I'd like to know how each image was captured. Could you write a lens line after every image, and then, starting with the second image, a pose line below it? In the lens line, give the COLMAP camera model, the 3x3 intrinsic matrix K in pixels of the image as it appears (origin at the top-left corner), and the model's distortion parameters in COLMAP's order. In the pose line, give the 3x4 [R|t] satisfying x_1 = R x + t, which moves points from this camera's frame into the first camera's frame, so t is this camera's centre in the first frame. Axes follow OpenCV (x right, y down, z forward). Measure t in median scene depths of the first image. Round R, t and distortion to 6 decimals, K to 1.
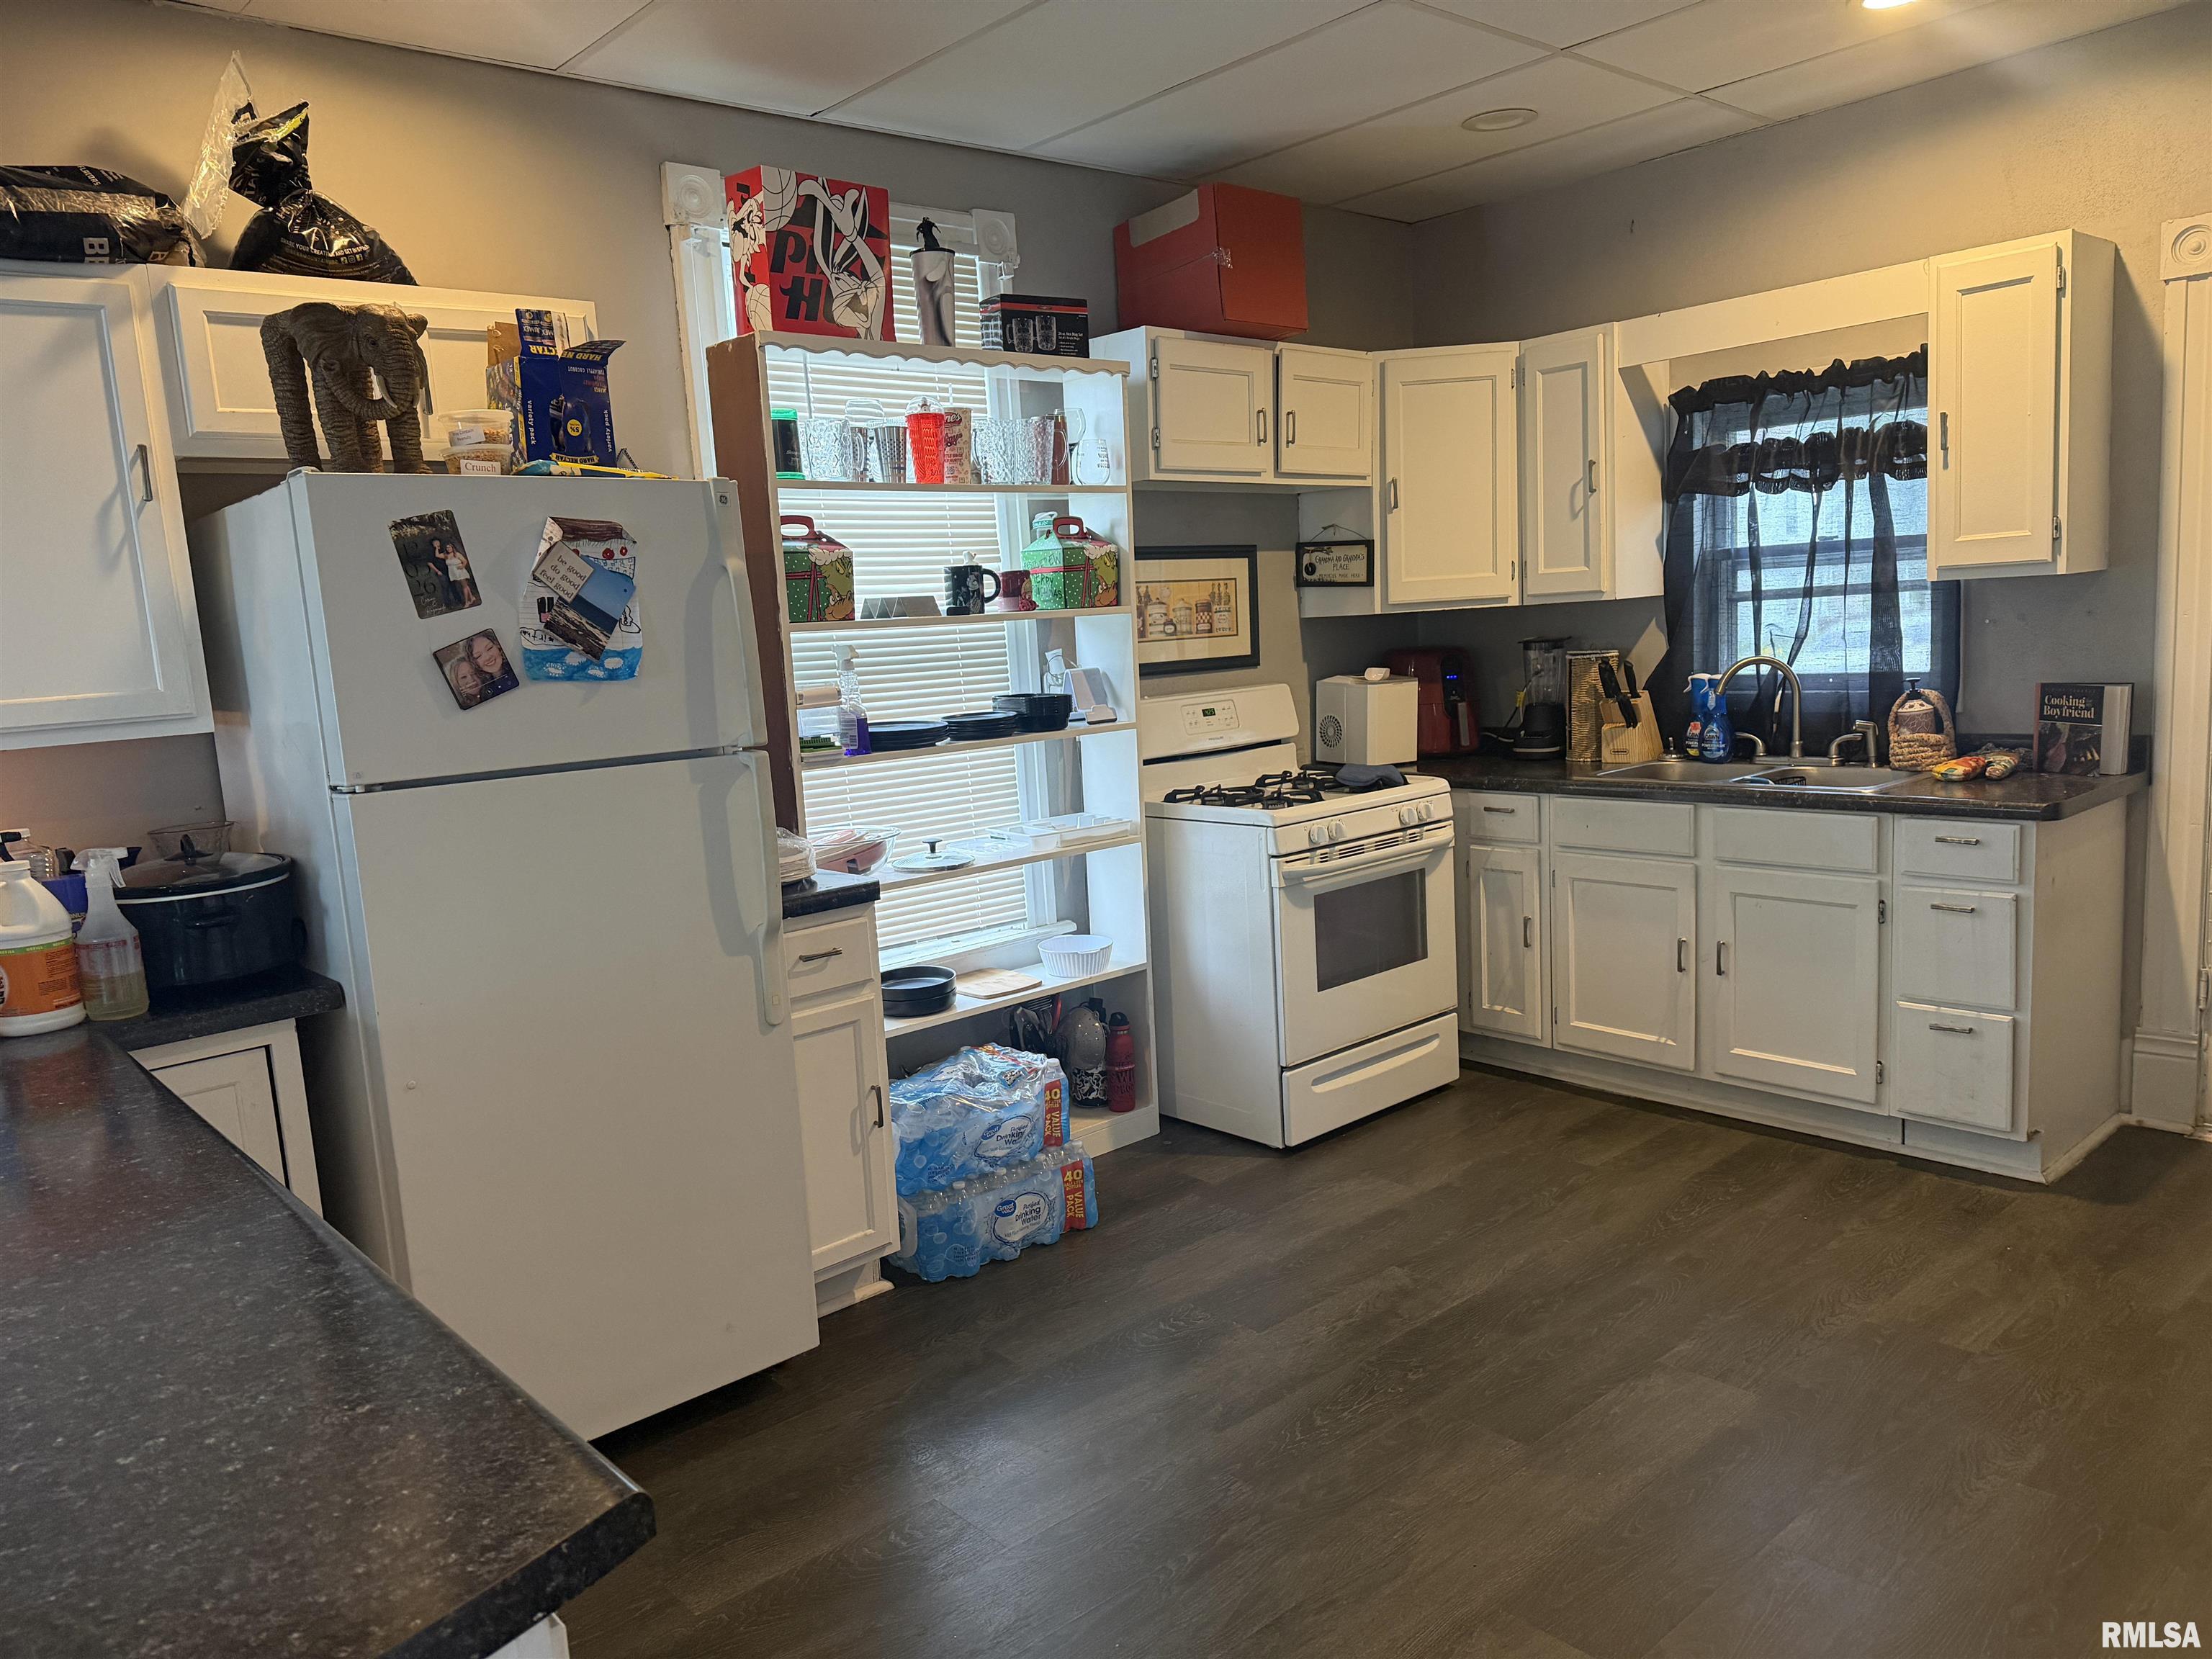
lens RADIAL K [[1557.3, 0, 1103.8], [0, 1557.3, 849.9], [0, 0, 1]] dist [0.034324, -0.042741]
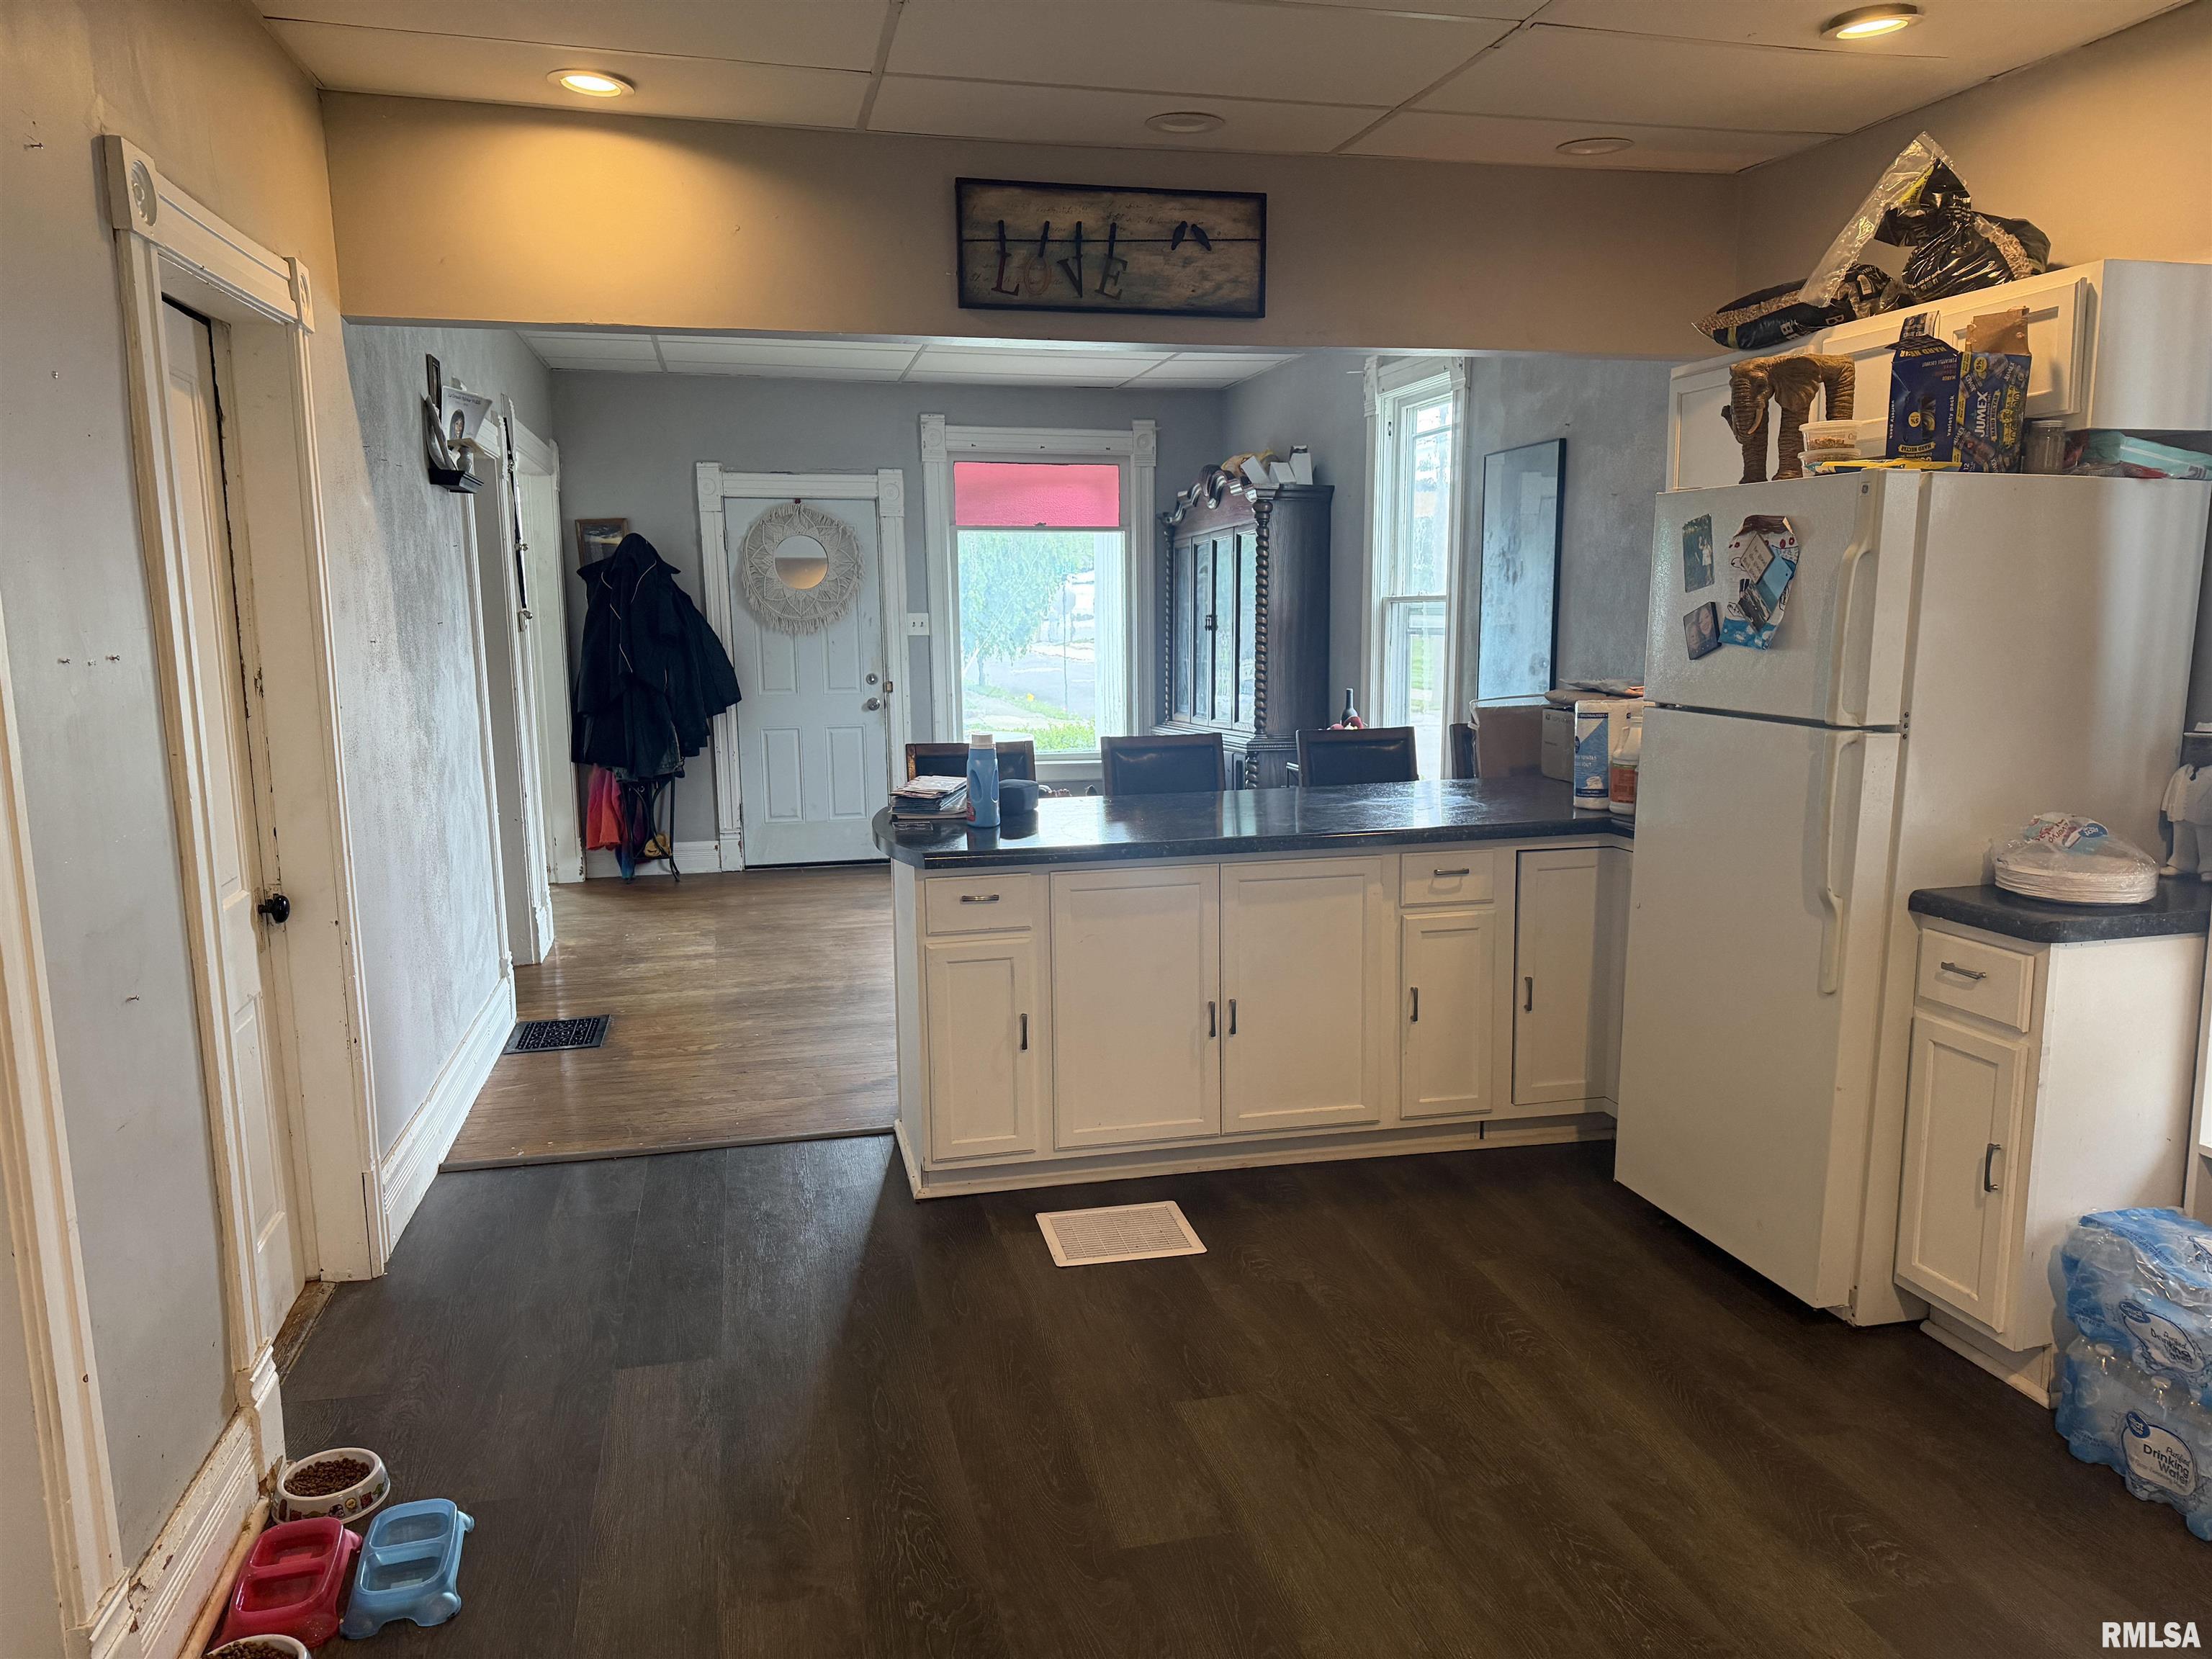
lens RADIAL K [[1557.3, 0, 1093.8], [0, 1557.3, 832.0], [0, 0, 1]] dist [0.034324, -0.042741]
pose [[-0.480031, 0.191019, -0.856202, 0.750267], [-0.096773, 0.958518, 0.268102, -0.186692], [0.871897, 0.211555, -0.441633, 0.840250]]
